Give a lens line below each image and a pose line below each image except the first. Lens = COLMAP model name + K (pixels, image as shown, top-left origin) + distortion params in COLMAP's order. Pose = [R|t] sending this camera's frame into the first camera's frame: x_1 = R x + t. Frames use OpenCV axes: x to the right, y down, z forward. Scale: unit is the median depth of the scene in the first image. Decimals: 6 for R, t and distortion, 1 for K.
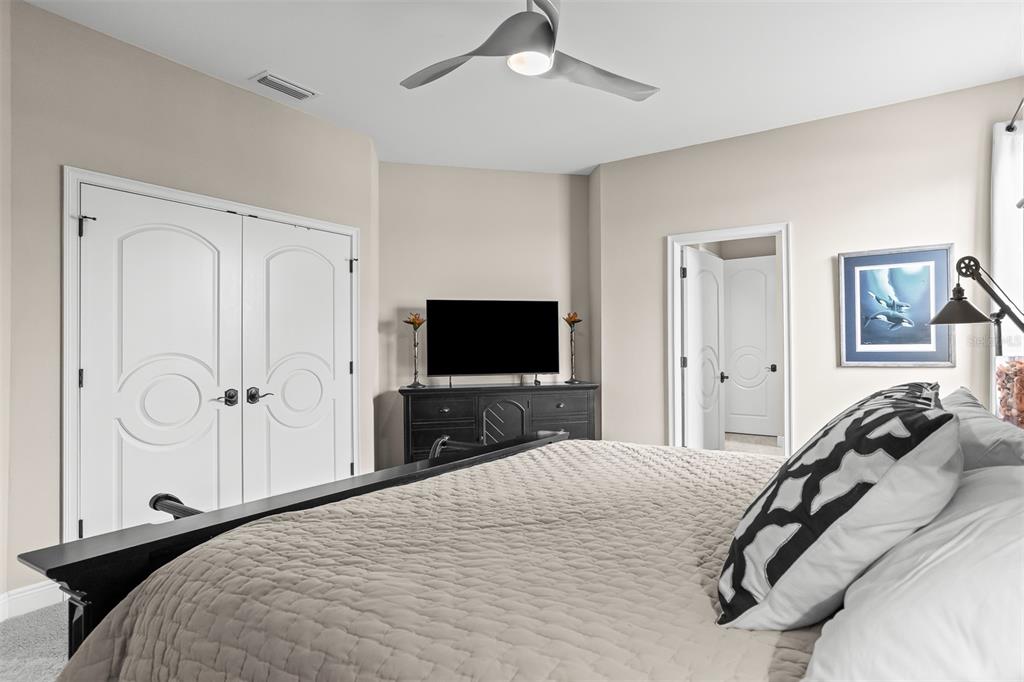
lens RADIAL K [[516.7, 0, 506.2], [0, 516.7, 333.8], [0, 0, 1]] dist [-0.043642, 0.026587]
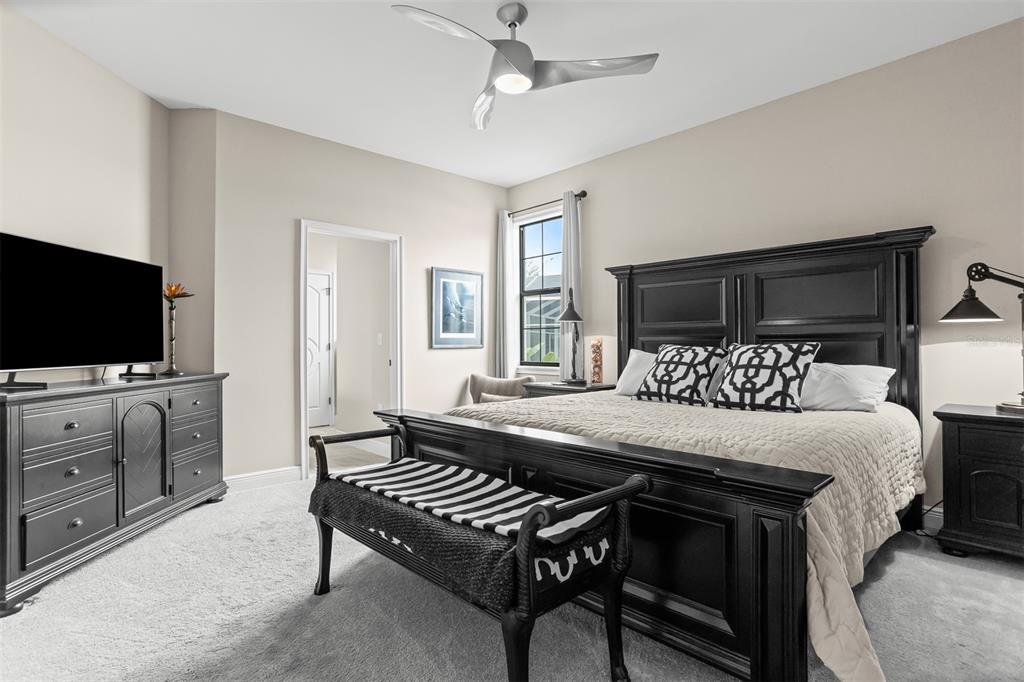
lens RADIAL K [[516.7, 0, 506.2], [0, 516.7, 333.8], [0, 0, 1]] dist [-0.043642, 0.026587]
pose [[0.261027, 0.029726, 0.964874, -0.558839], [-0.026500, 0.999370, -0.023620, 0.045443], [-0.964968, -0.019403, 0.261650, 0.379611]]
